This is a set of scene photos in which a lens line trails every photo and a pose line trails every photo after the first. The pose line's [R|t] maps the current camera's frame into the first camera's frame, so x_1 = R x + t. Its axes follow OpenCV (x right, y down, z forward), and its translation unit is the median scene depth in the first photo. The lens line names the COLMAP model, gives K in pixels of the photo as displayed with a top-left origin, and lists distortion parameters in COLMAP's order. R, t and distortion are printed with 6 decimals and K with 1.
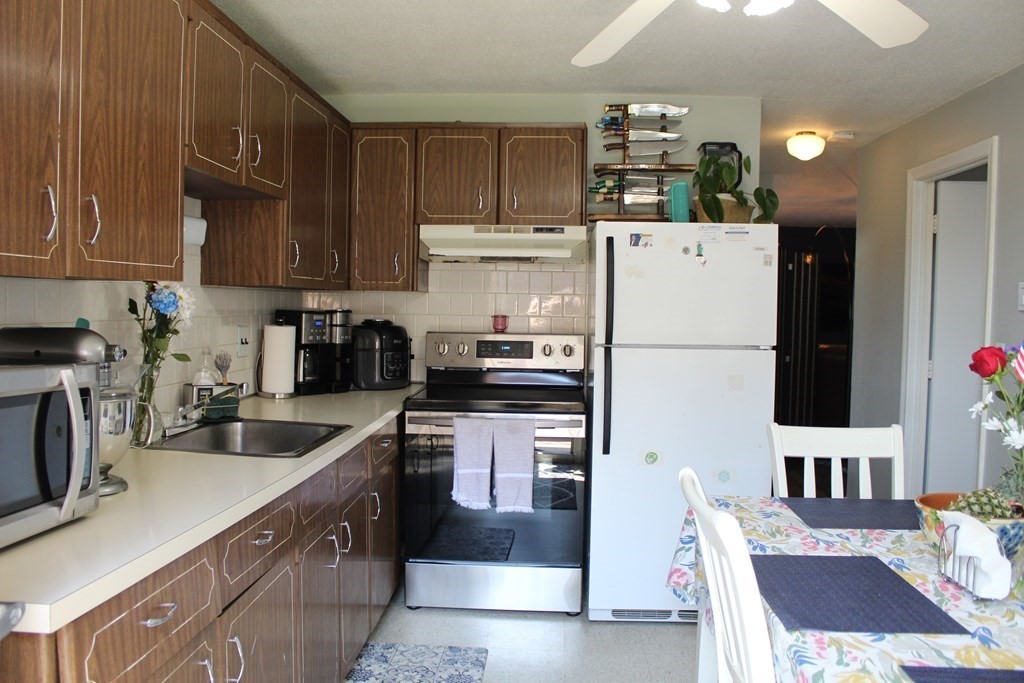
lens RADIAL K [[849.8, 0, 501.4], [0, 849.8, 343.5], [0, 0, 1]] dist [-0.161965, 0.134014]
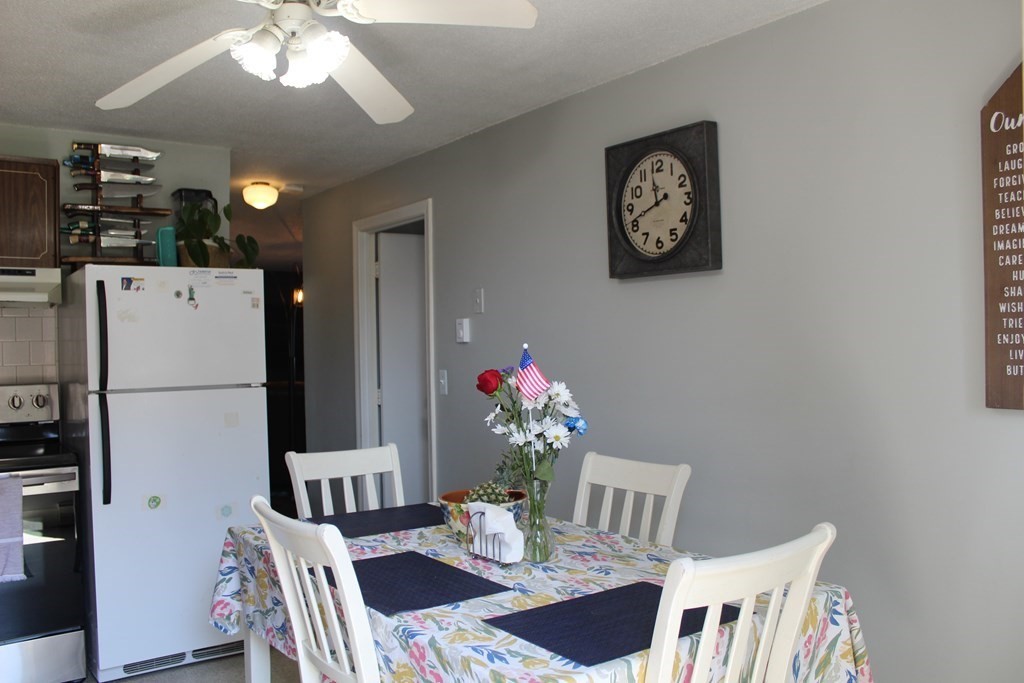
lens RADIAL K [[849.8, 0, 501.4], [0, 849.8, 343.5], [0, 0, 1]] dist [-0.161965, 0.134014]
pose [[0.769641, -0.028169, 0.637856, -0.123202], [0.059652, 0.997829, -0.027911, 0.000587], [-0.635685, 0.059531, 0.769650, -0.021402]]
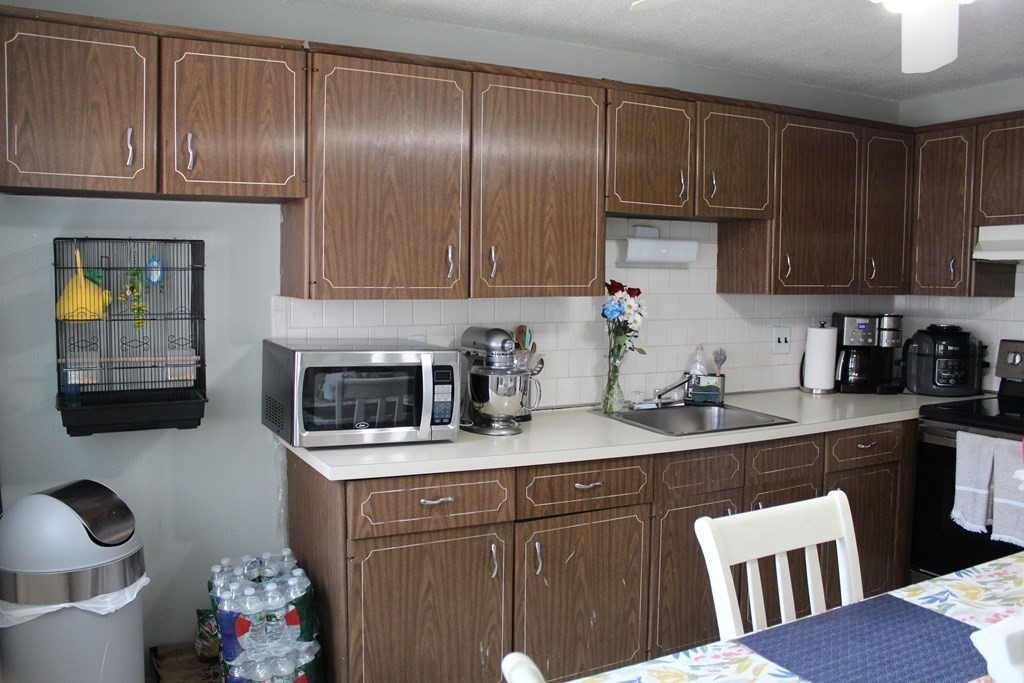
lens RADIAL K [[849.8, 0, 501.4], [0, 849.8, 343.5], [0, 0, 1]] dist [-0.161965, 0.134014]
pose [[0.528147, 0.054128, -0.847426, 0.477006], [-0.038479, 0.998467, 0.039794, -0.030030], [0.848280, 0.011591, 0.529420, 0.075820]]
